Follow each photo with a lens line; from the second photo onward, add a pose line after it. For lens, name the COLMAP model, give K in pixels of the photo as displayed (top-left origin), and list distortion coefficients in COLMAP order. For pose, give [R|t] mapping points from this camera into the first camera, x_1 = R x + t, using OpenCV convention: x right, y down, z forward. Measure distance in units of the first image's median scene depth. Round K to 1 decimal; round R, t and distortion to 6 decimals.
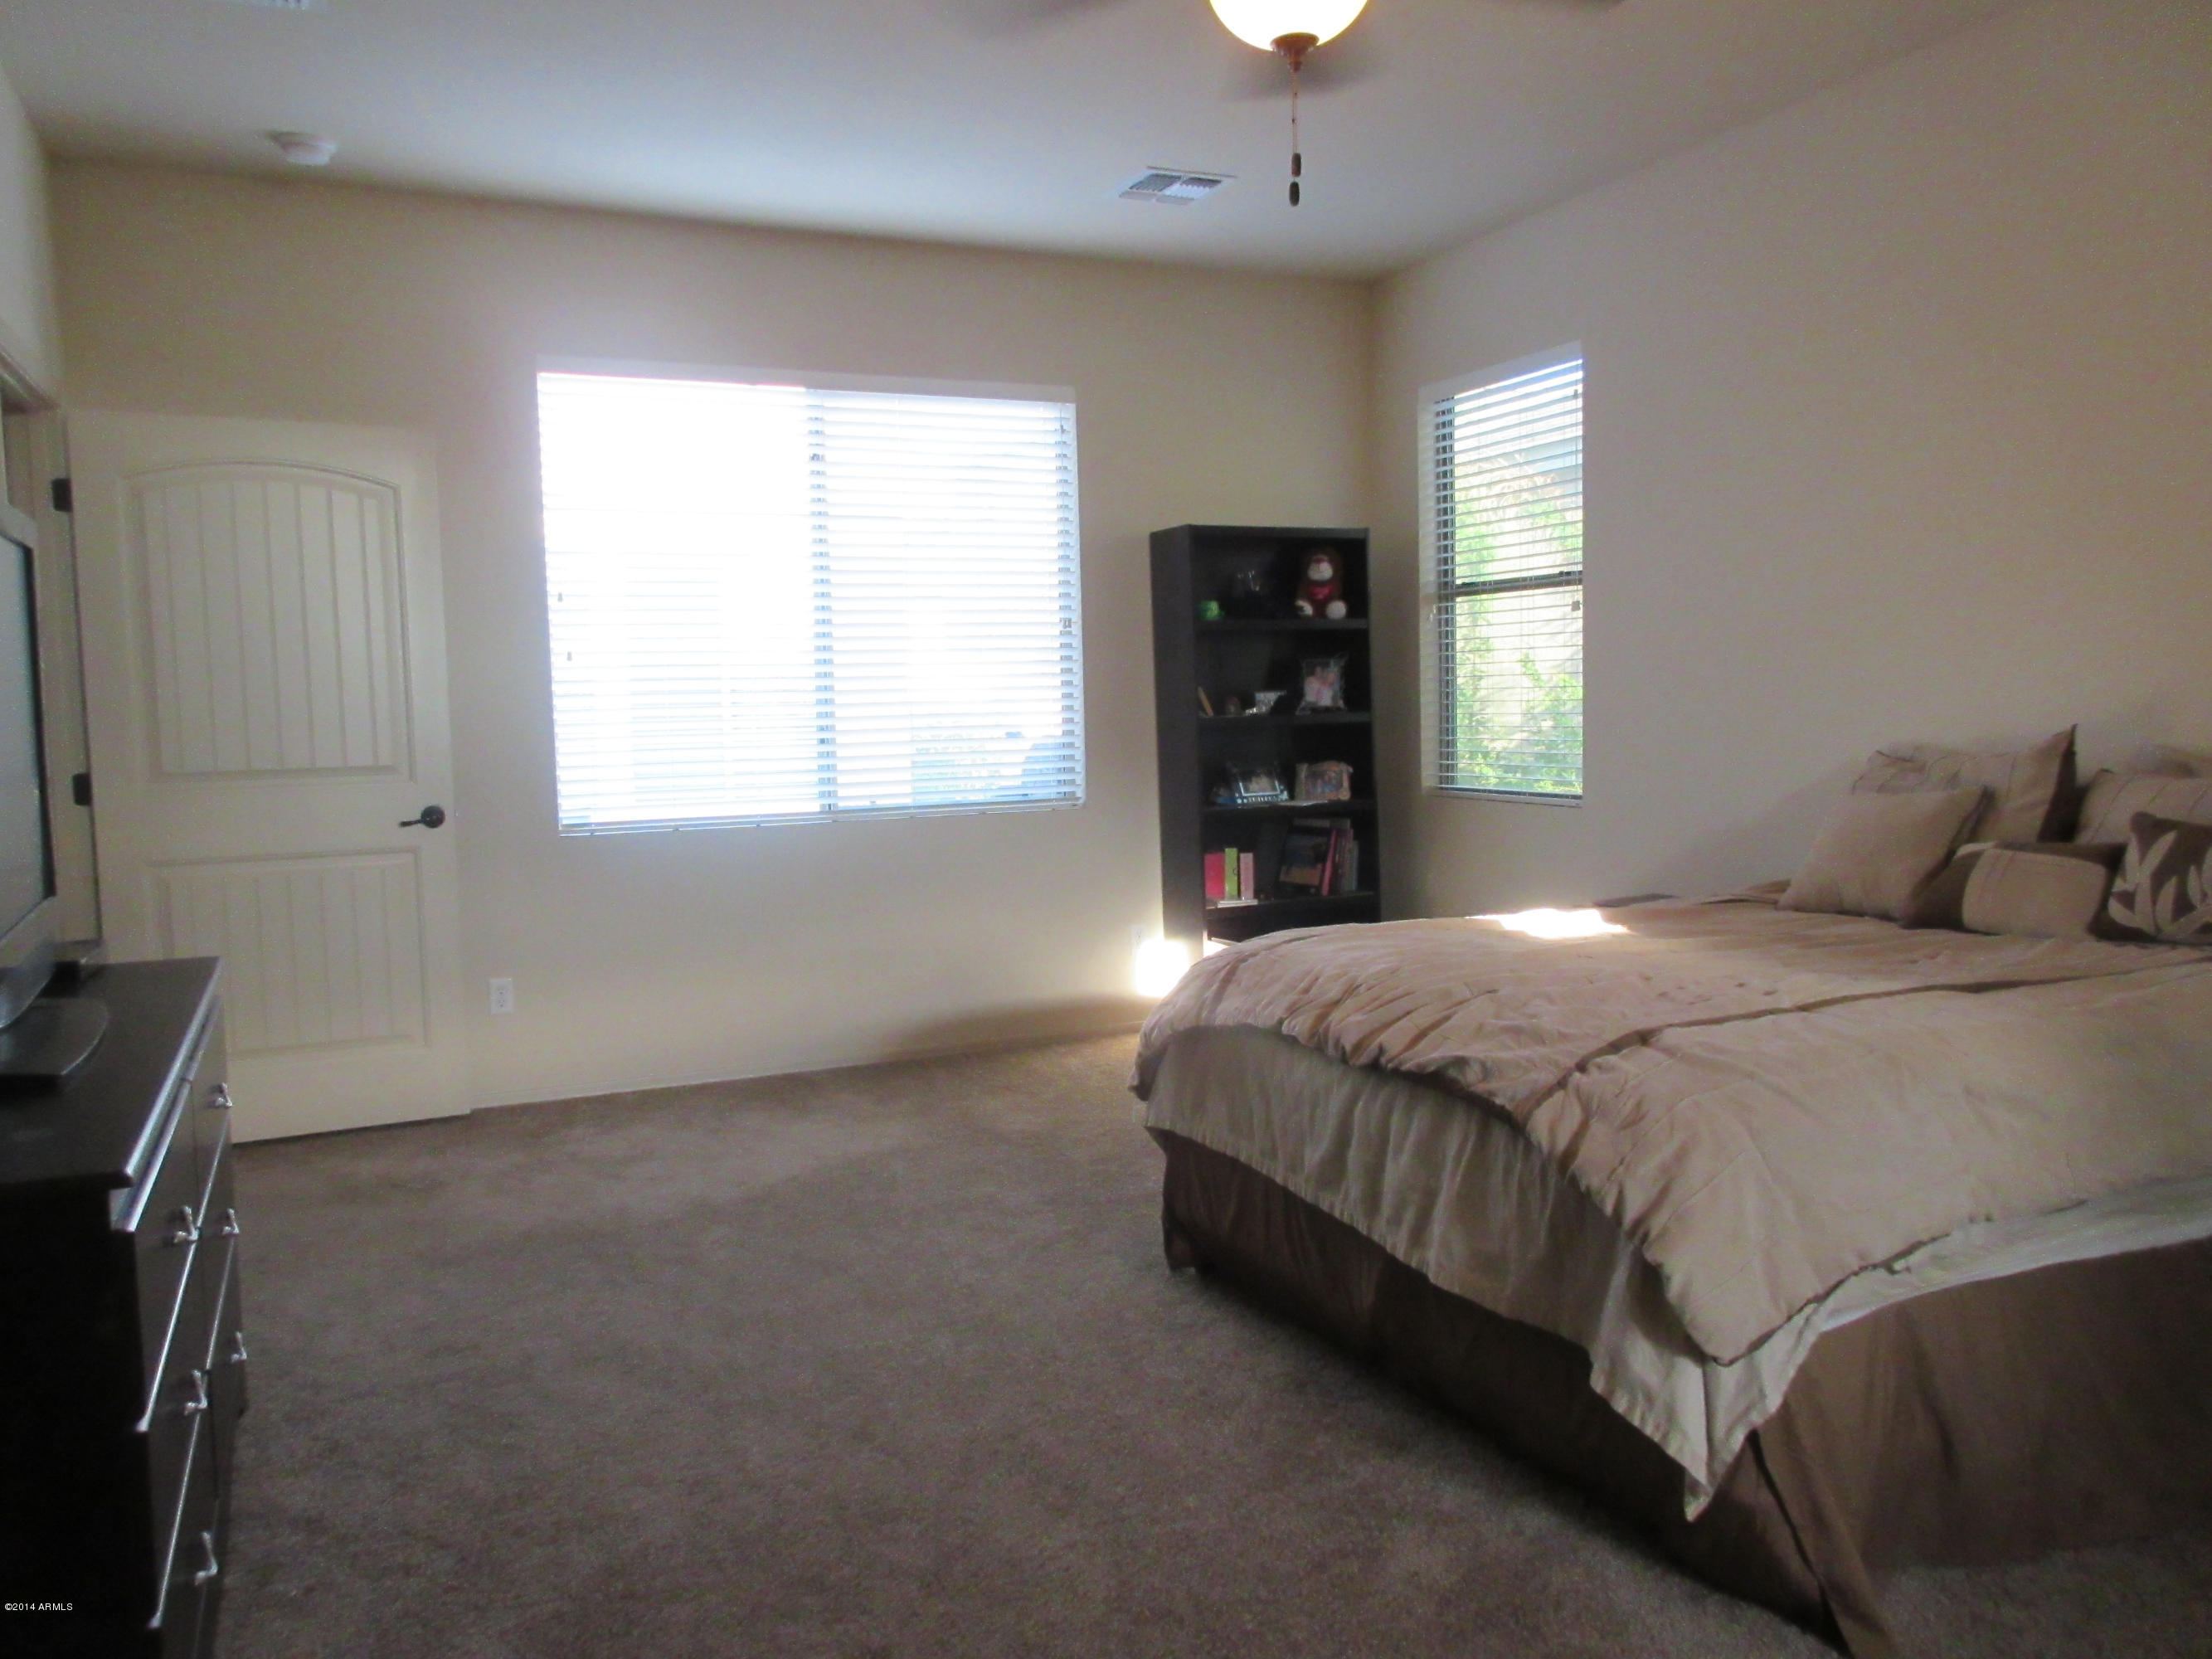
lens RADIAL K [[1650.7, 0, 1106.0], [0, 1650.7, 829.5], [0, 0, 1]] dist [-0.005241, 0.001036]
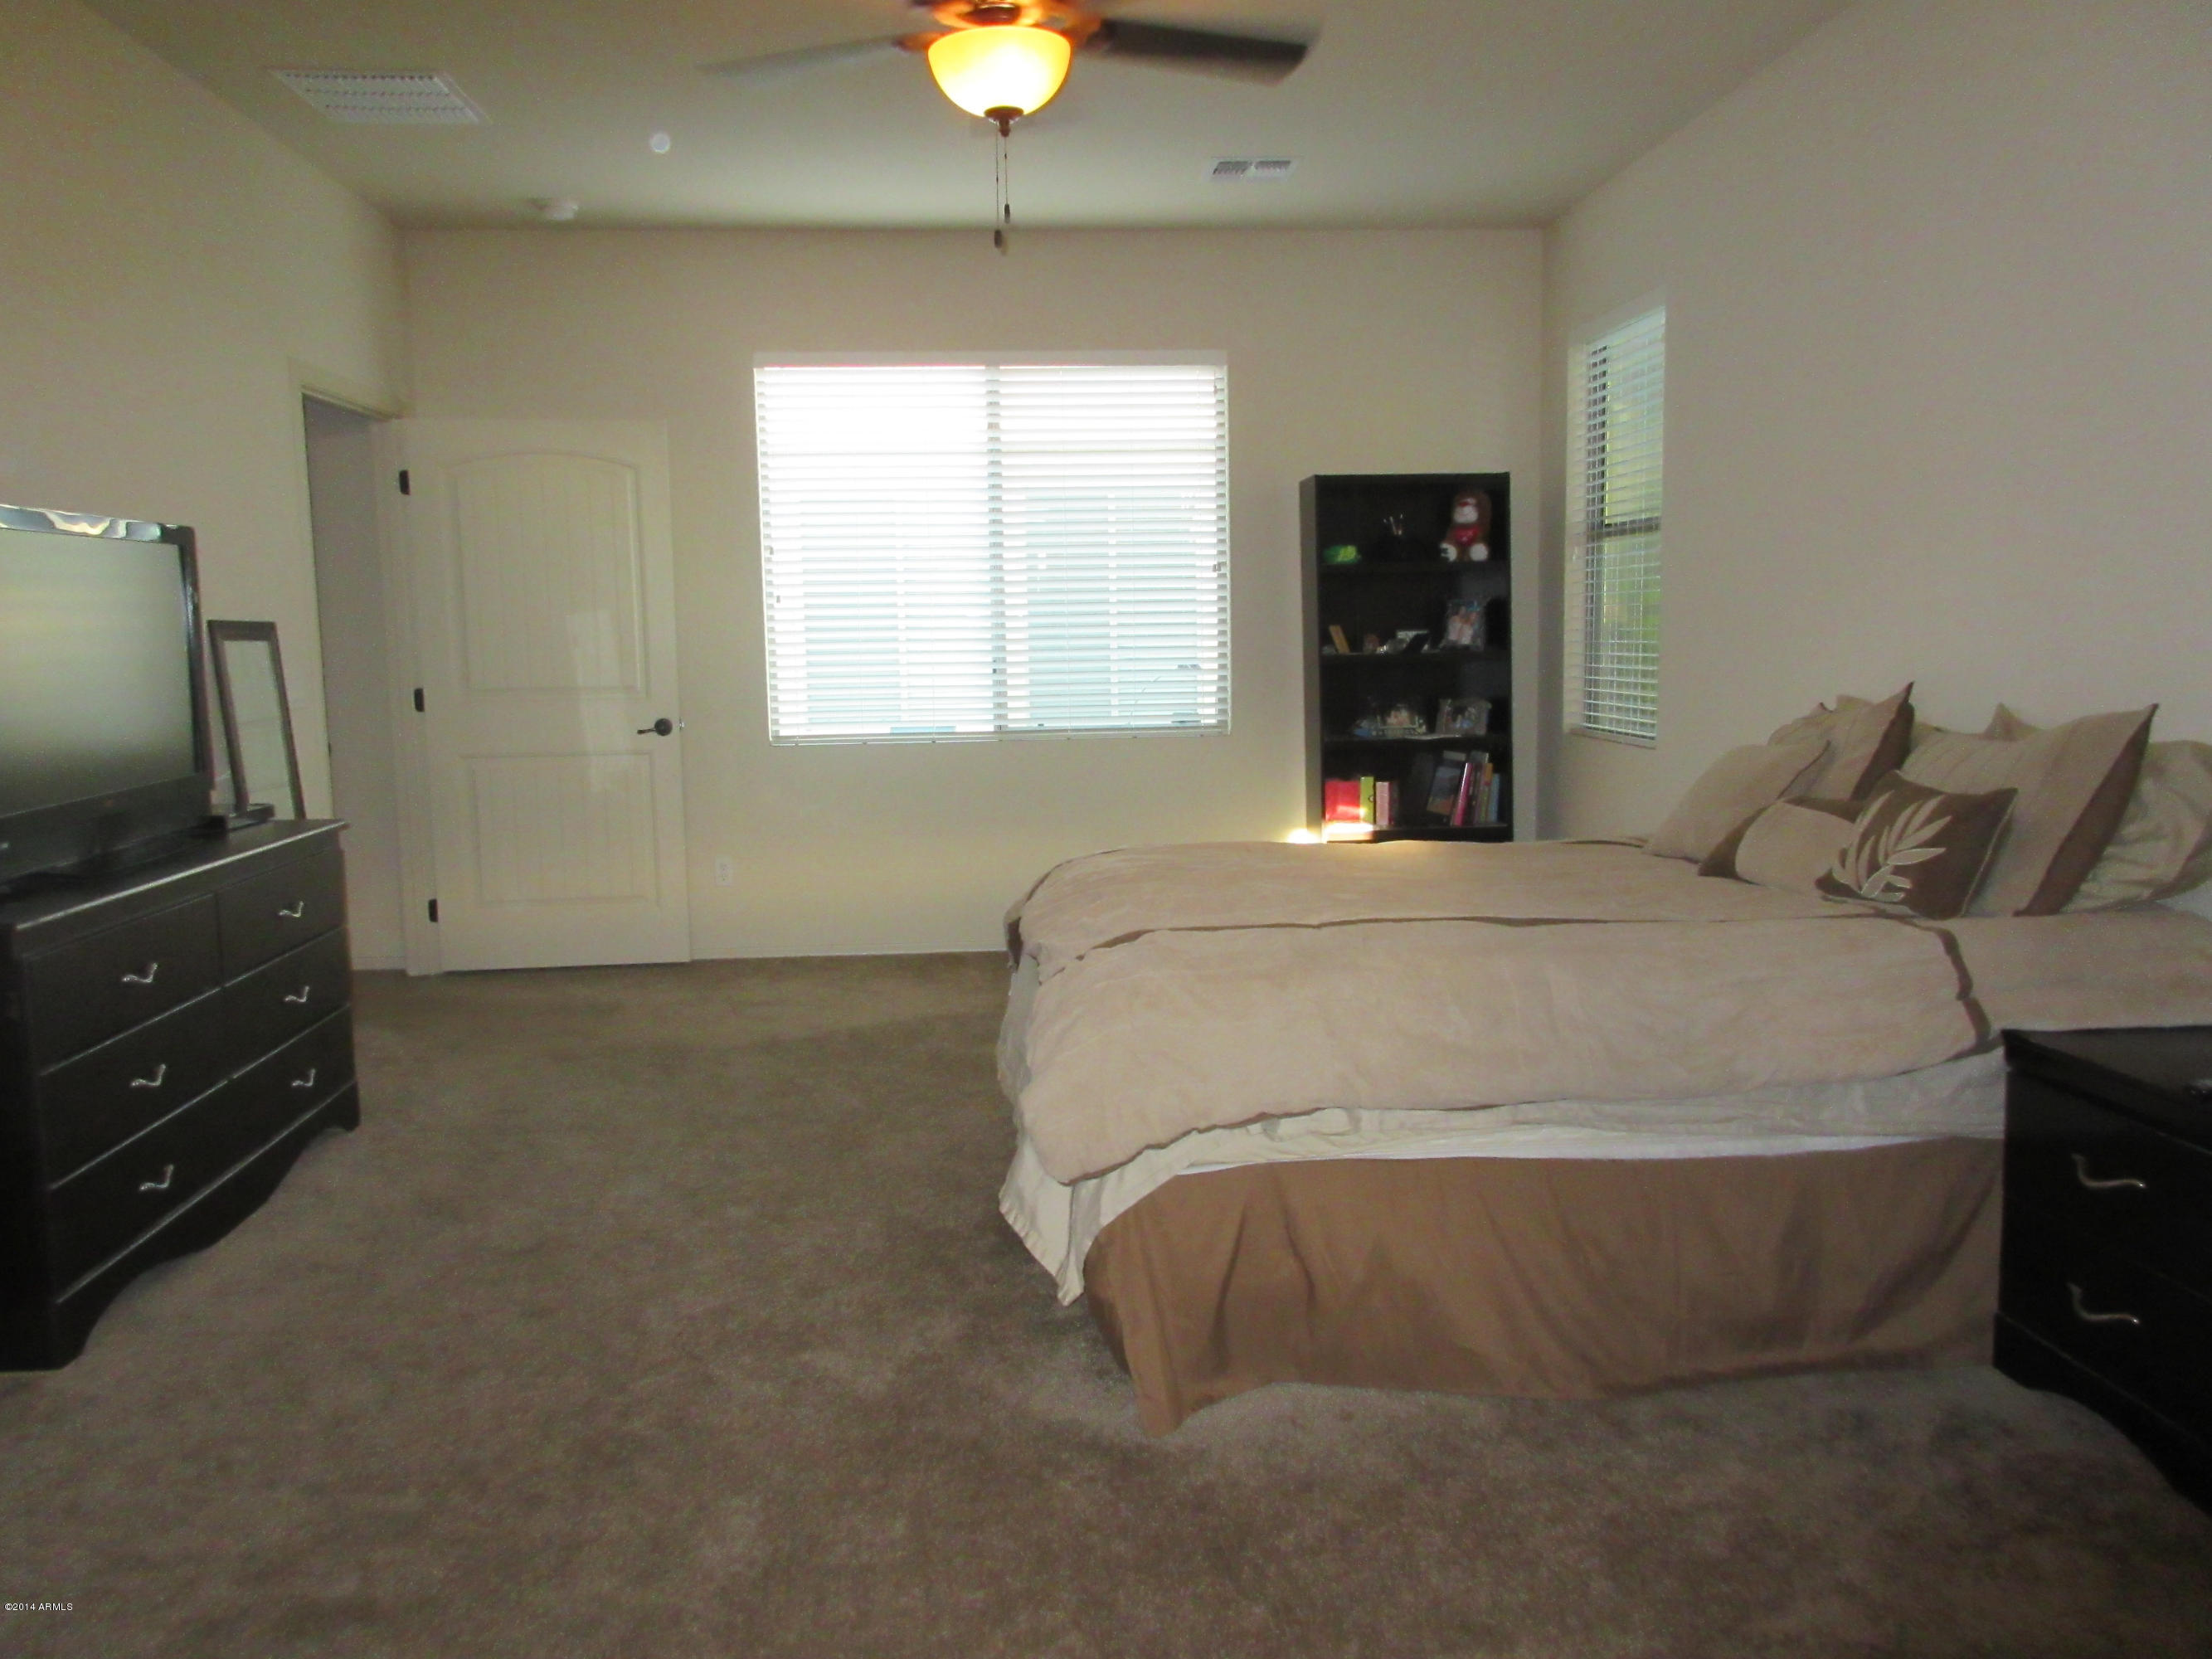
lens RADIAL K [[1647.2, 0, 1106.0], [0, 1647.2, 829.5], [0, 0, 1]] dist [0.018079, 0.000233]
pose [[0.936508, 0.050123, -0.347046, 0.296944], [-0.032369, 0.997862, 0.056769, -0.009870], [0.349150, -0.041931, 0.936128, -0.066839]]
